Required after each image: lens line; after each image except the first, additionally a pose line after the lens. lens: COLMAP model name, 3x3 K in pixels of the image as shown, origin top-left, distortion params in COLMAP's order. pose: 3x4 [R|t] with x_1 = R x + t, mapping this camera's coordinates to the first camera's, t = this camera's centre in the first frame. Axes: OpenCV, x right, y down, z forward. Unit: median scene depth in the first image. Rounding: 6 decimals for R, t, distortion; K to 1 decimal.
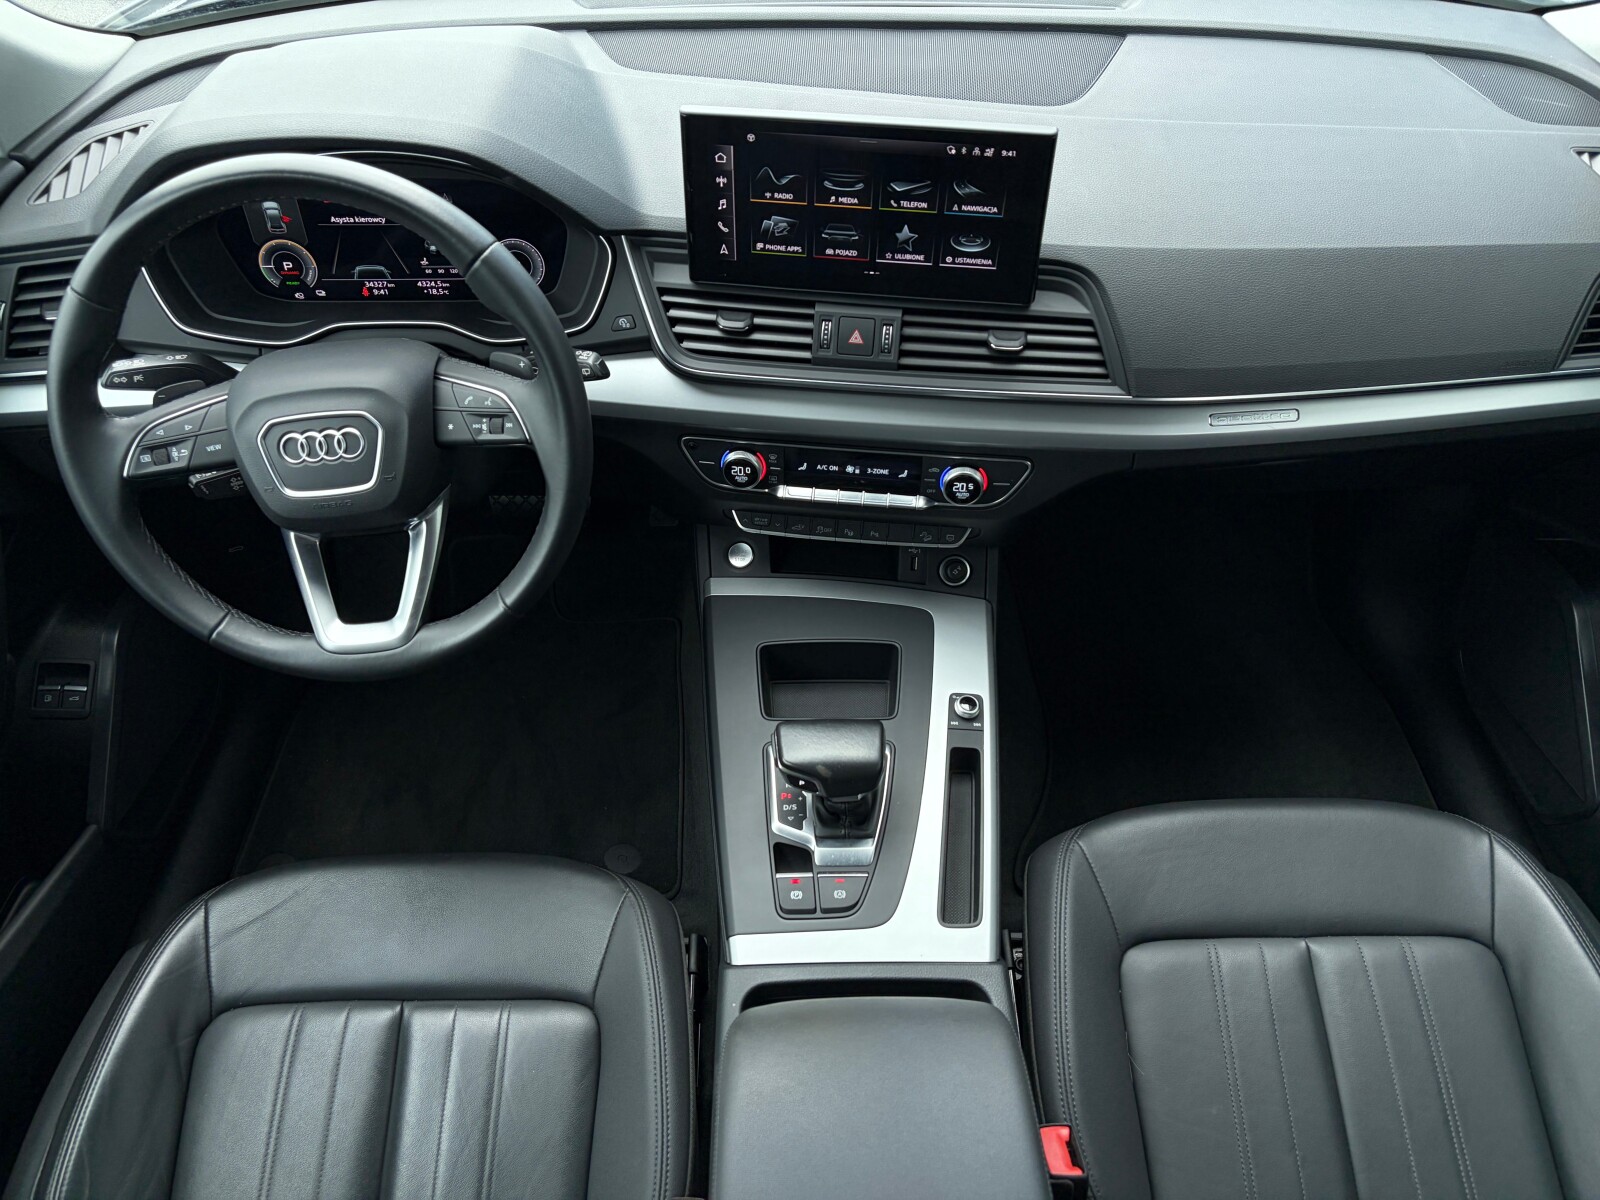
lens RADIAL K [[1211.7, 0, 800.0], [0, 1211.7, 600.0], [0, 0, 1]] dist [0.021555, -0.001278]
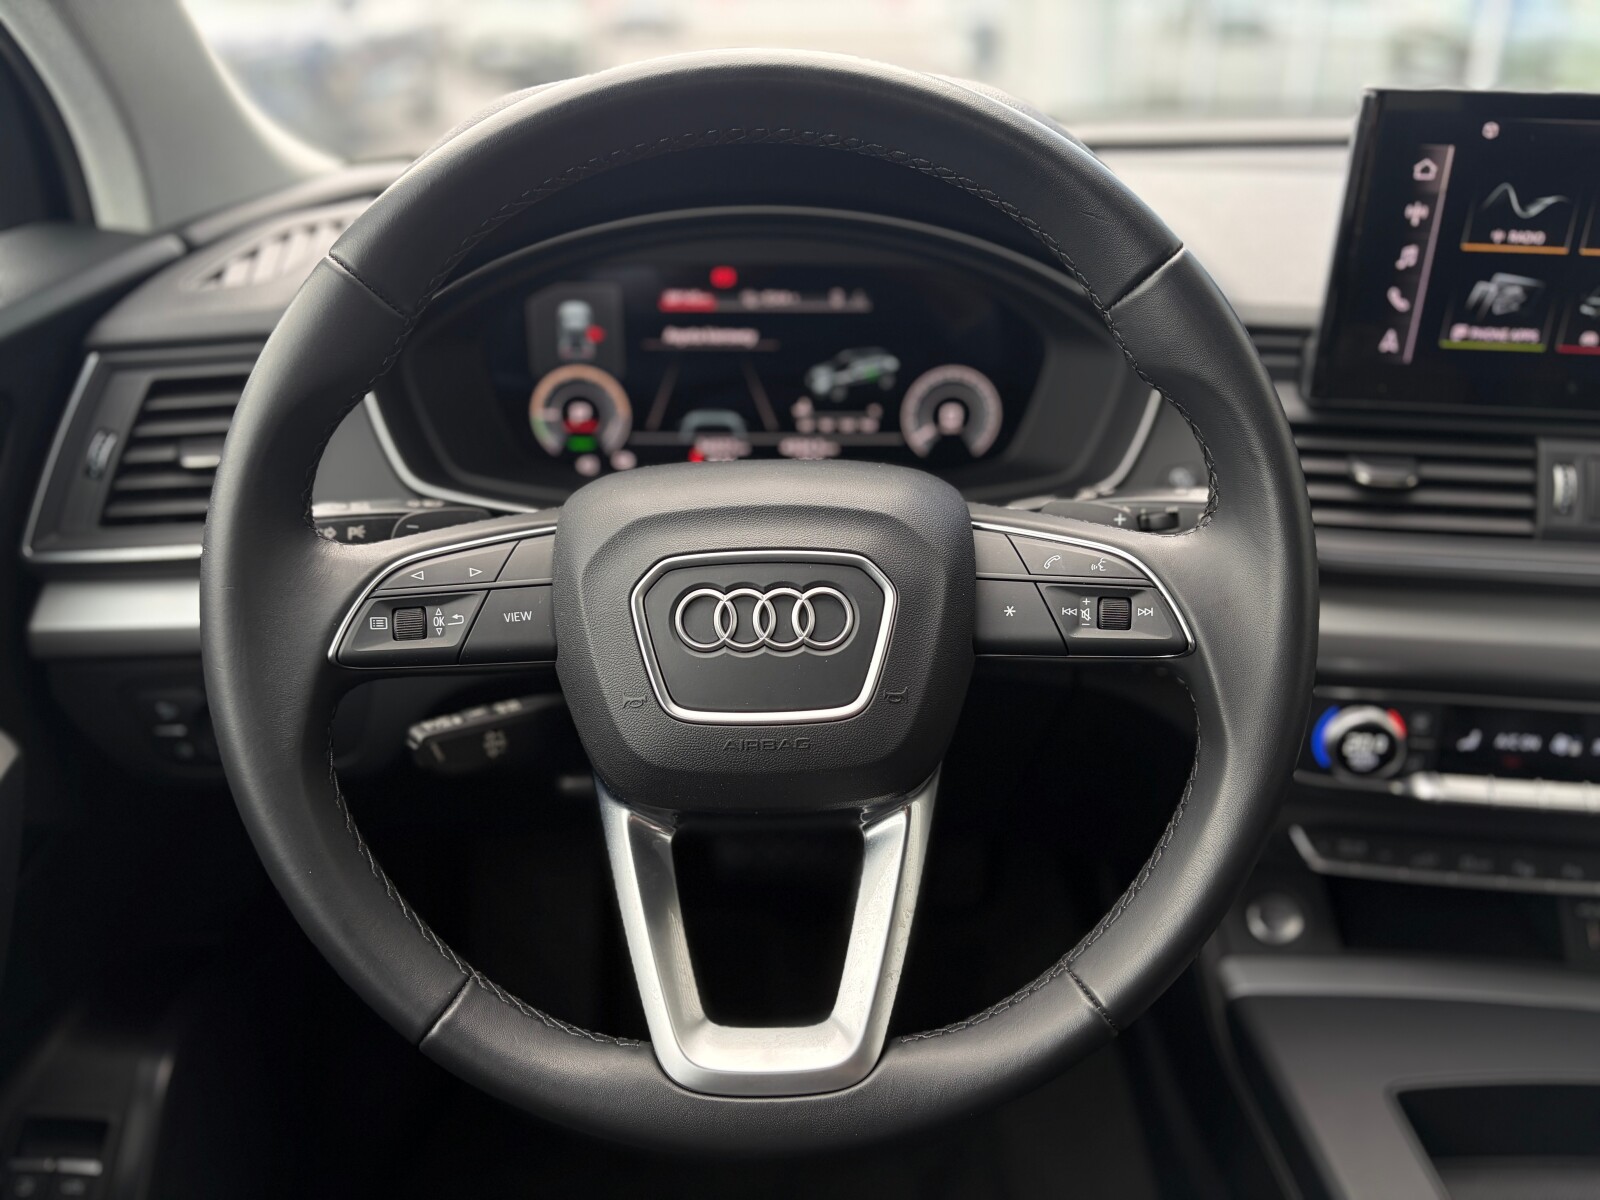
lens RADIAL K [[1184.5, 0, 797.9], [0, 1184.5, 609.6], [0, 0, 1]] dist [0.007520, 0.001723]
pose [[0.999793, 0.013369, 0.015314, -0.345327], [-0.007022, 0.934093, -0.356962, 0.033876], [-0.019077, 0.356780, 0.933993, 0.513706]]
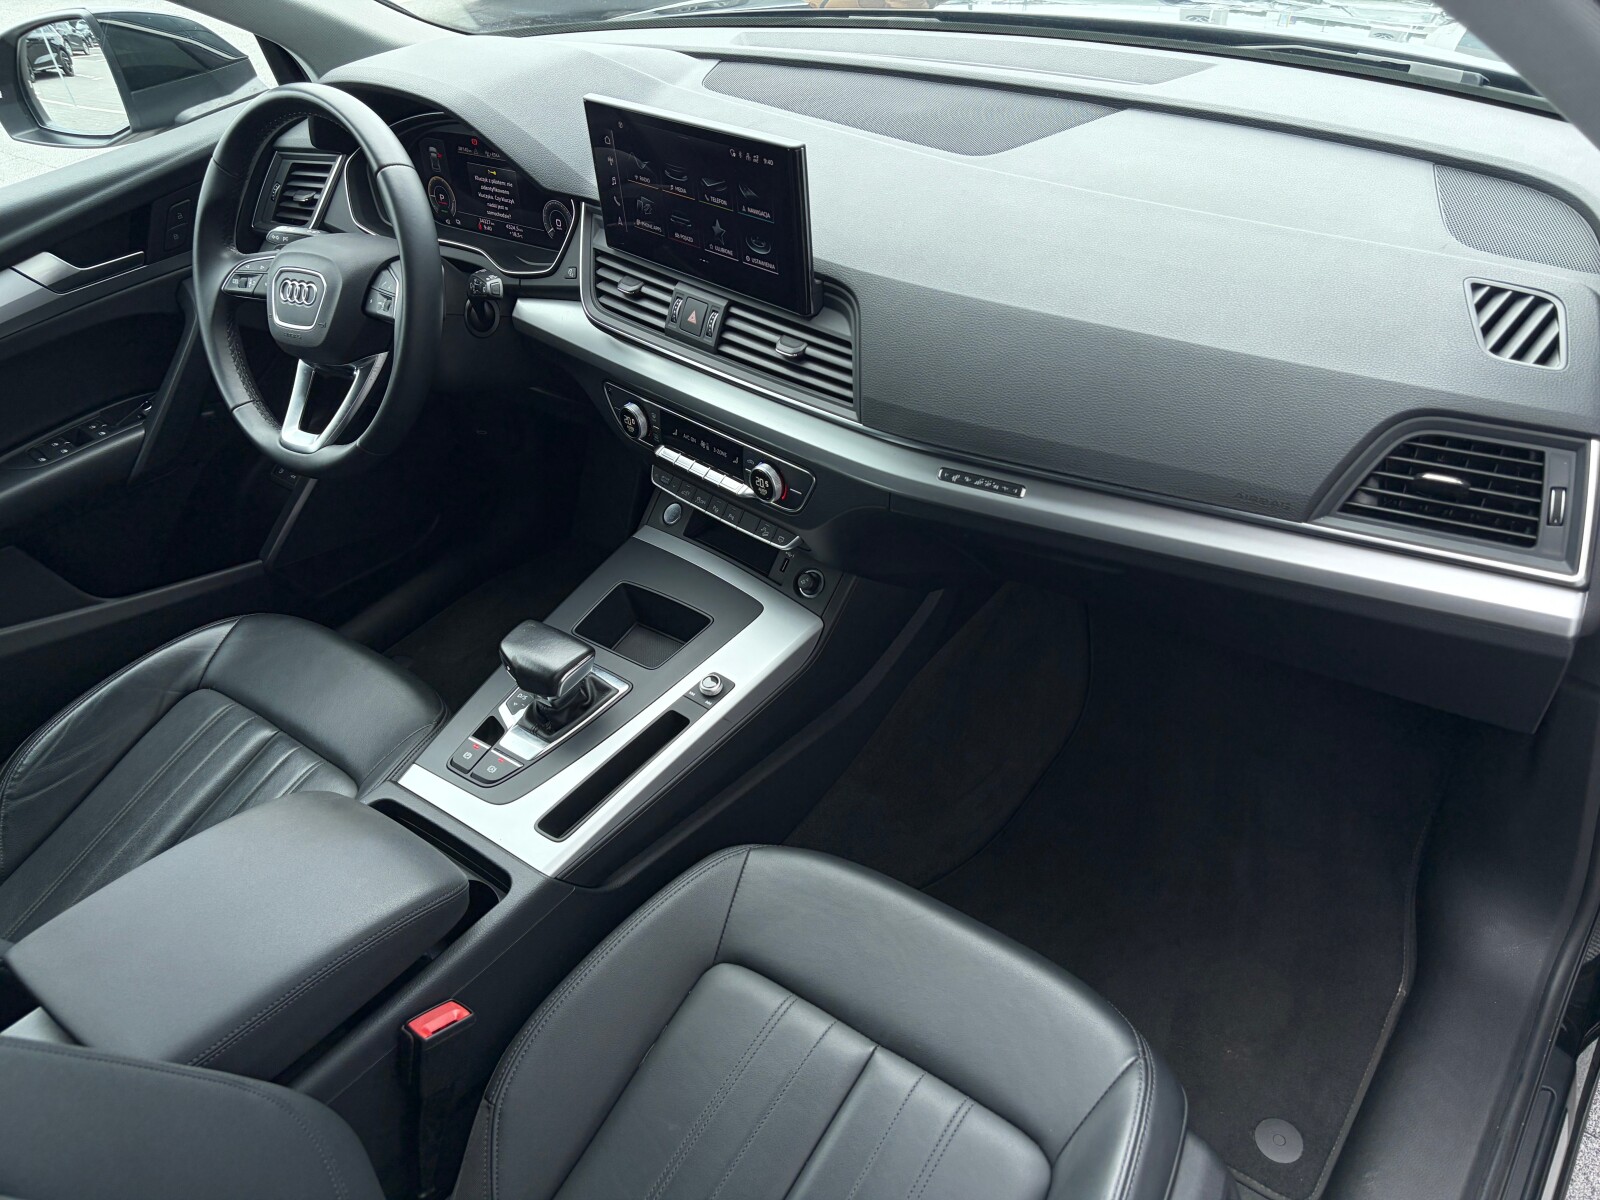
lens RADIAL K [[1196.6, 0, 807.3], [0, 1196.6, 603.3], [0, 0, 1]] dist [0.015922, -0.000406]
pose [[0.790048, 0.319645, -0.523117, 0.795313], [-0.364603, 0.930985, 0.018220, -0.030334], [0.492838, 0.176336, 0.852066, 0.159262]]
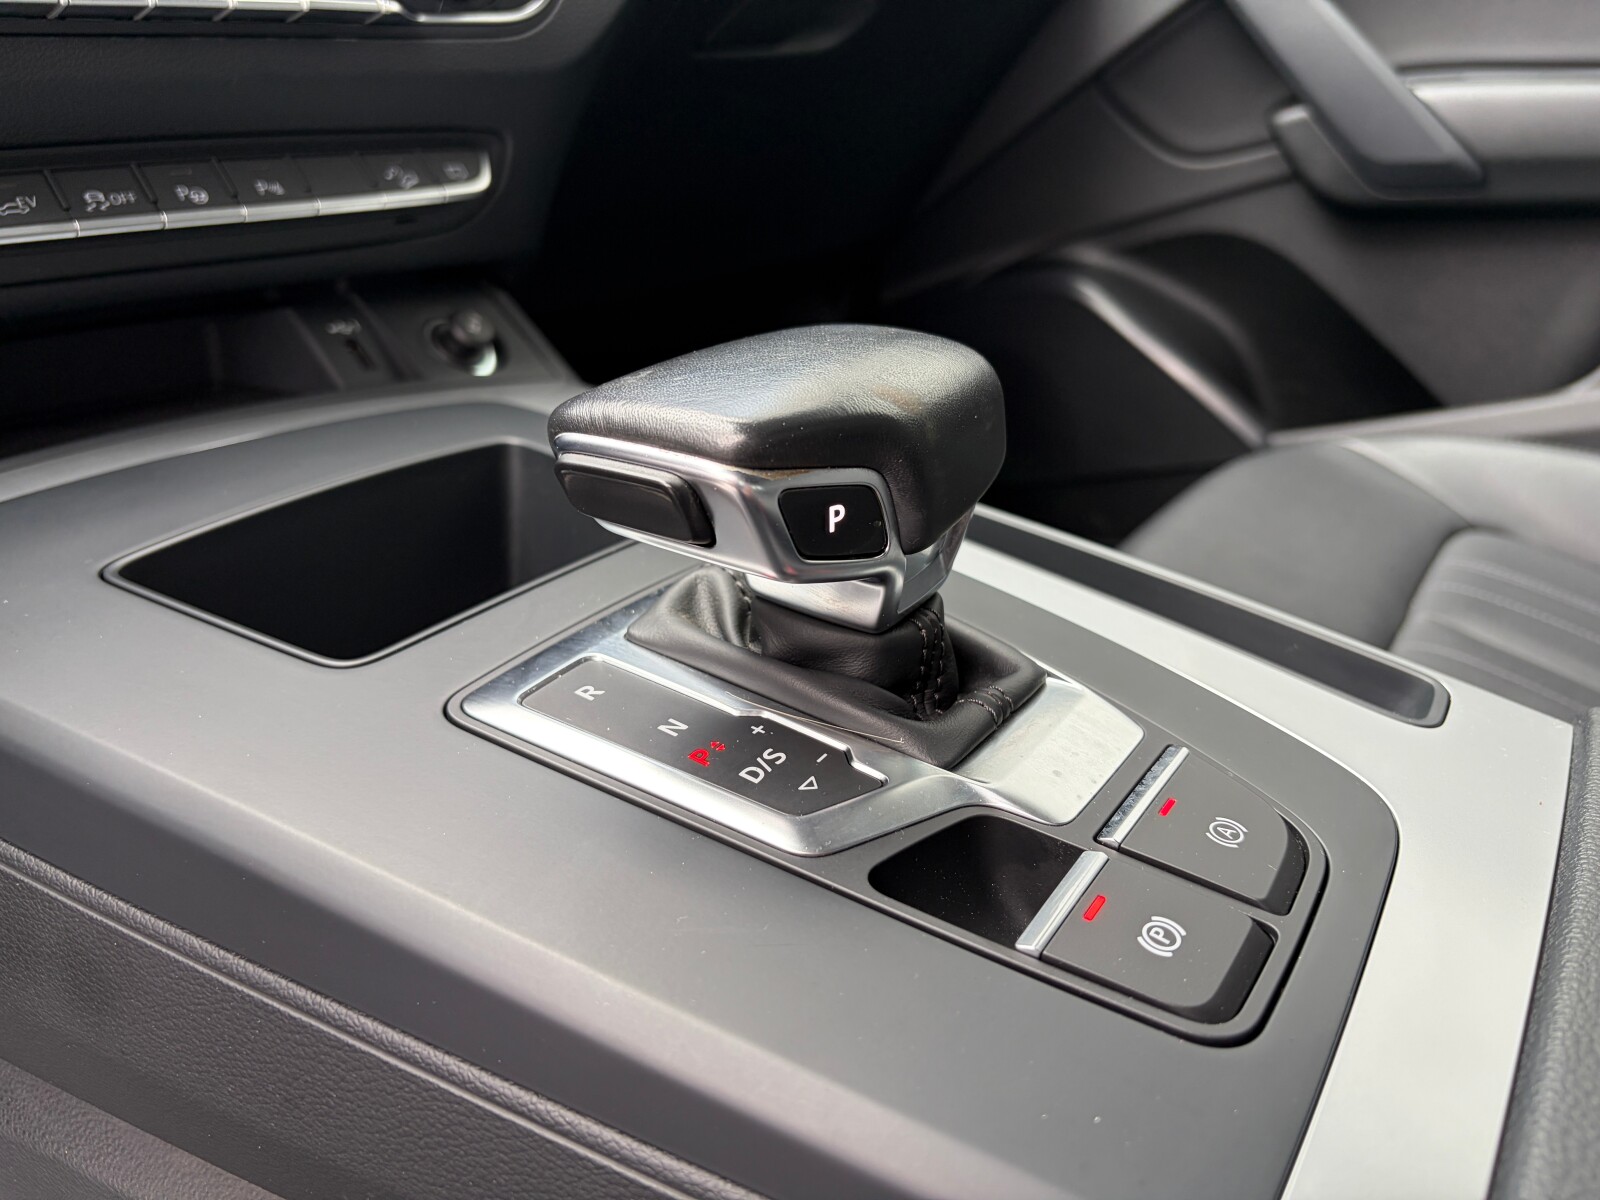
lens RADIAL K [[1247.8, 0, 800.0], [0, 1247.8, 600.0], [0, 0, 1]] dist [0.008014, -0.011816]
pose [[0.556662, -0.316536, 0.768071, -0.180259], [0.596139, 0.796123, -0.103957, 0.181214], [-0.578572, 0.515746, 0.631870, 0.863395]]
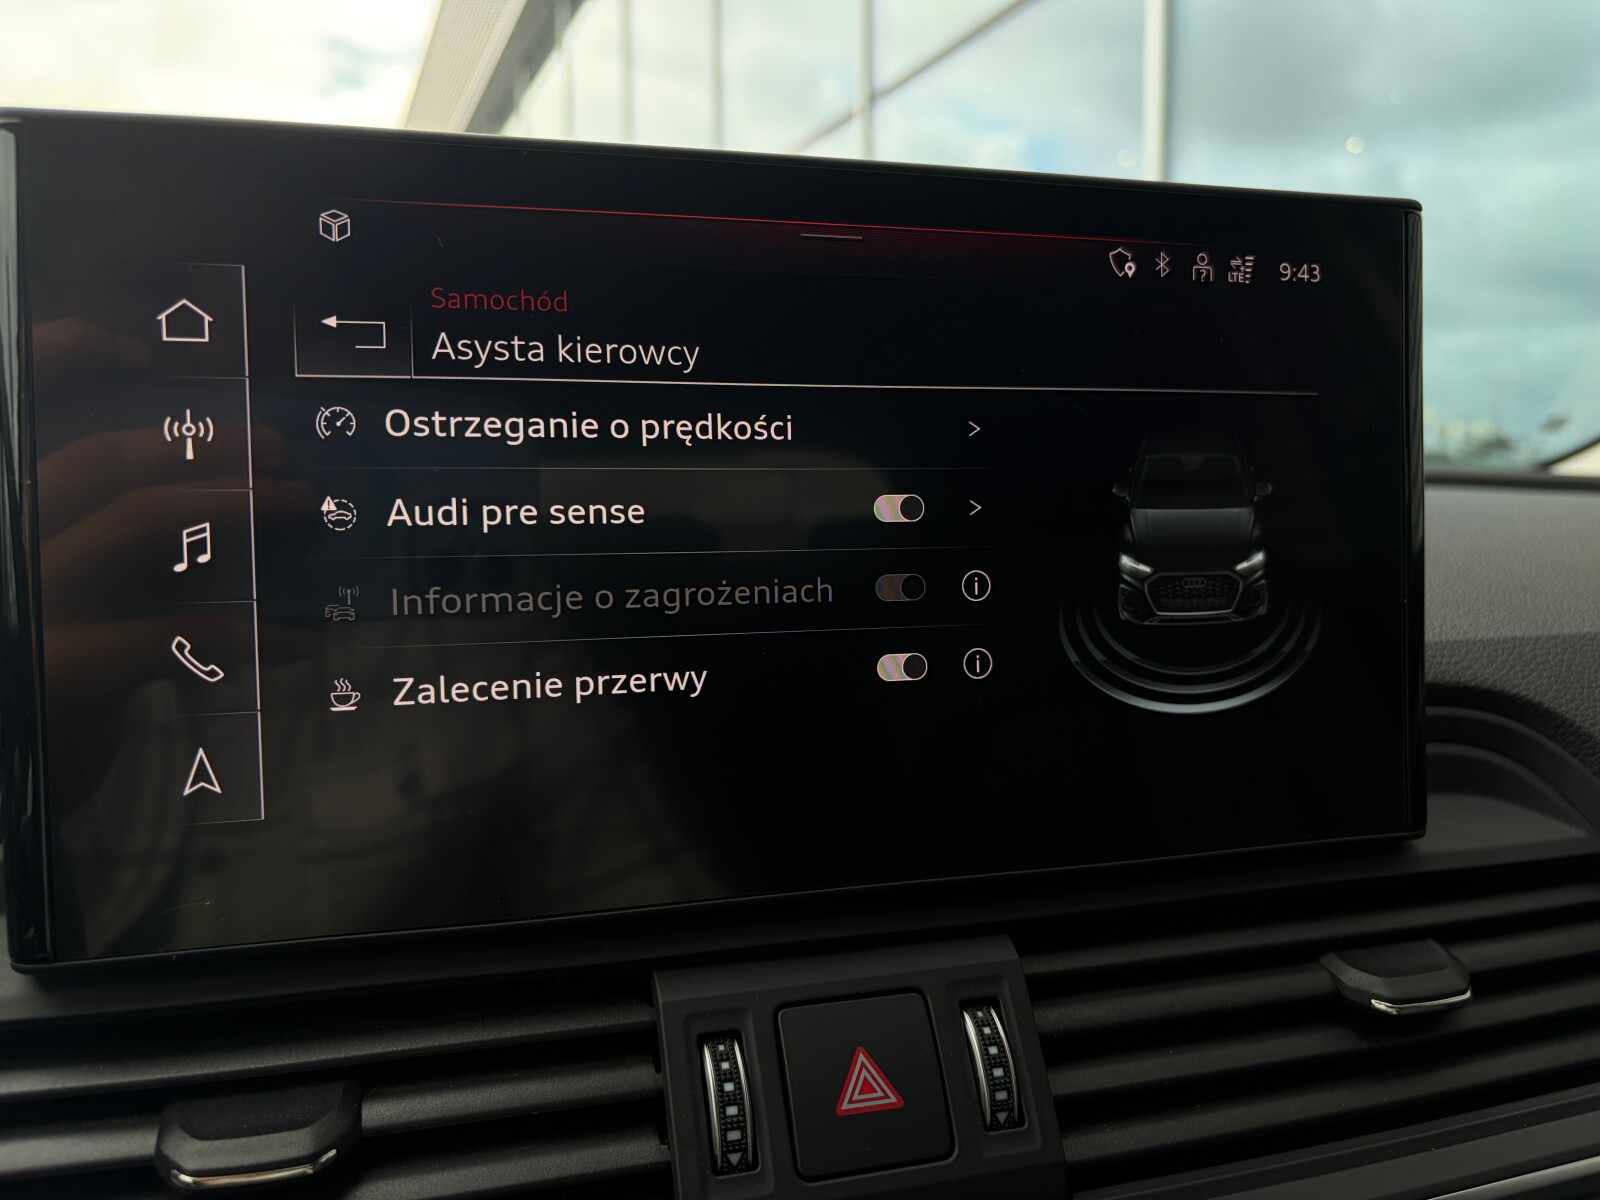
lens RADIAL K [[1262.9, 0, 795.5], [0, 1262.9, 608.0], [0, 0, 1]] dist [-0.005382, 0.006596]
pose [[0.915641, -0.042869, 0.399704, -0.053643], [0.295584, 0.745685, -0.597146, -0.149050], [-0.272455, 0.664918, 0.695451, 0.790410]]
